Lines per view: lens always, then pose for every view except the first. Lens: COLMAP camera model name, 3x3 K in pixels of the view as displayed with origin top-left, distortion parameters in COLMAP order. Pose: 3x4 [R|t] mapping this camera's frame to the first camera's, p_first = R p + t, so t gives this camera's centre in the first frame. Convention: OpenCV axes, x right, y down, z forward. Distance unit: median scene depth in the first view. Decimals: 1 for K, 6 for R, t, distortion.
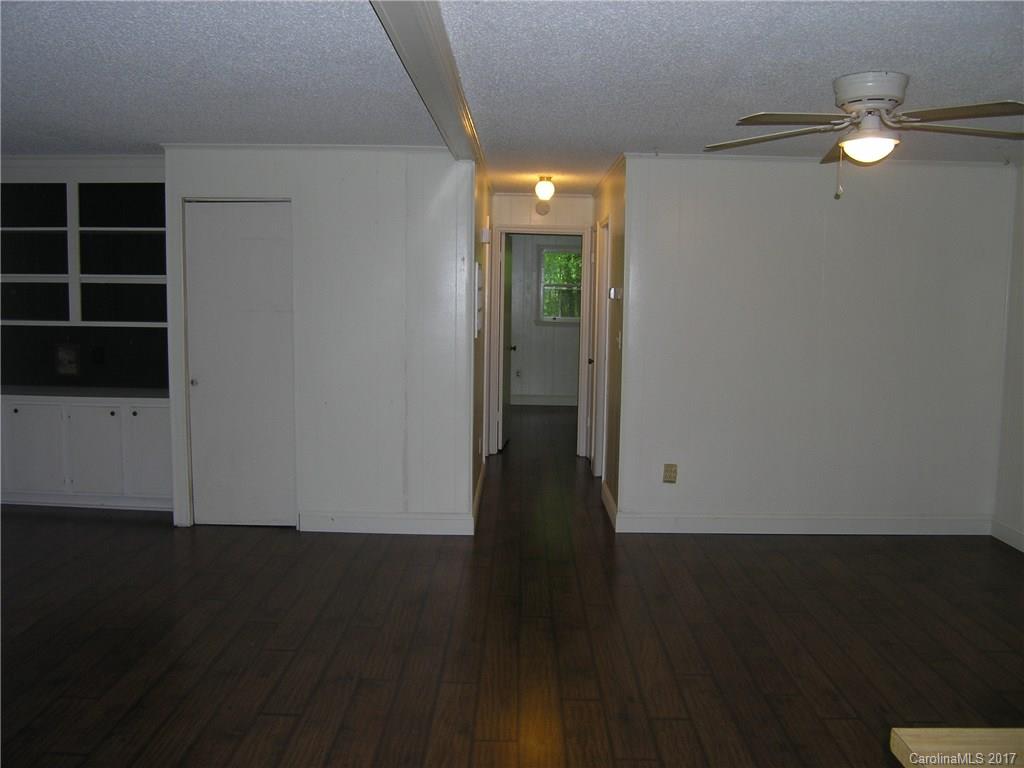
lens RADIAL K [[832.3, 0, 512.8], [0, 832.3, 383.1], [0, 0, 1]] dist [-0.080163, 0.028470]
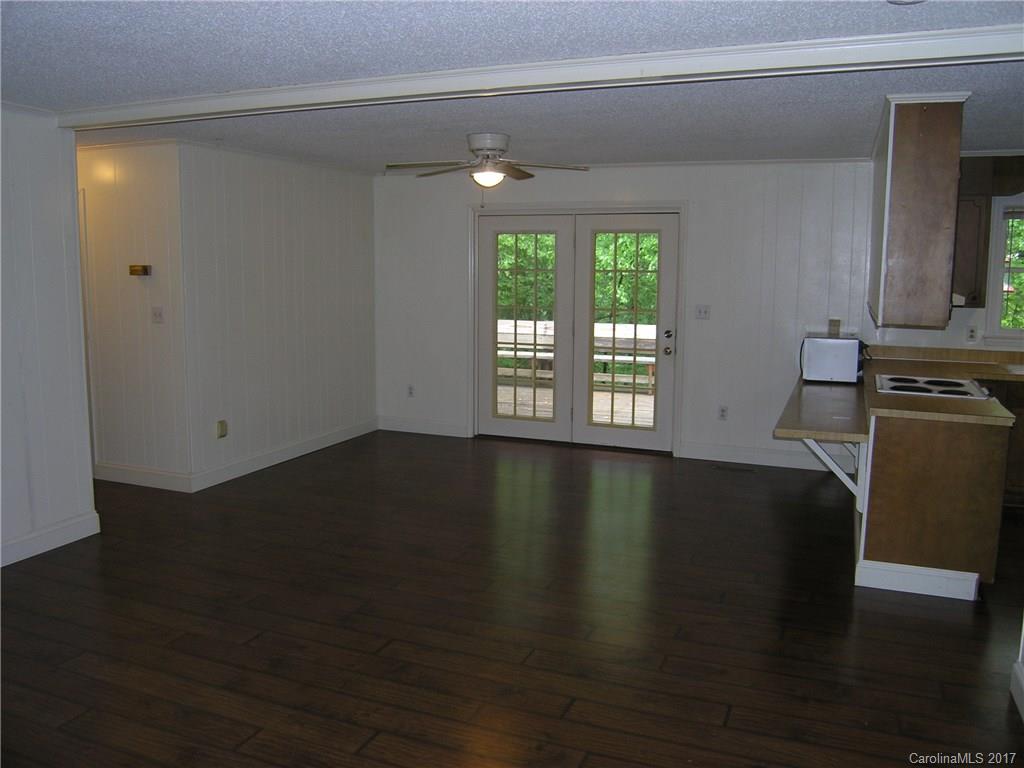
lens RADIAL K [[832.3, 0, 509.5], [0, 832.3, 374.9], [0, 0, 1]] dist [-0.080163, 0.028470]
pose [[0.356625, -0.129655, 0.925207, -0.676042], [0.099264, 0.989976, 0.100470, -0.036351], [-0.928959, 0.056010, 0.365920, 0.217333]]
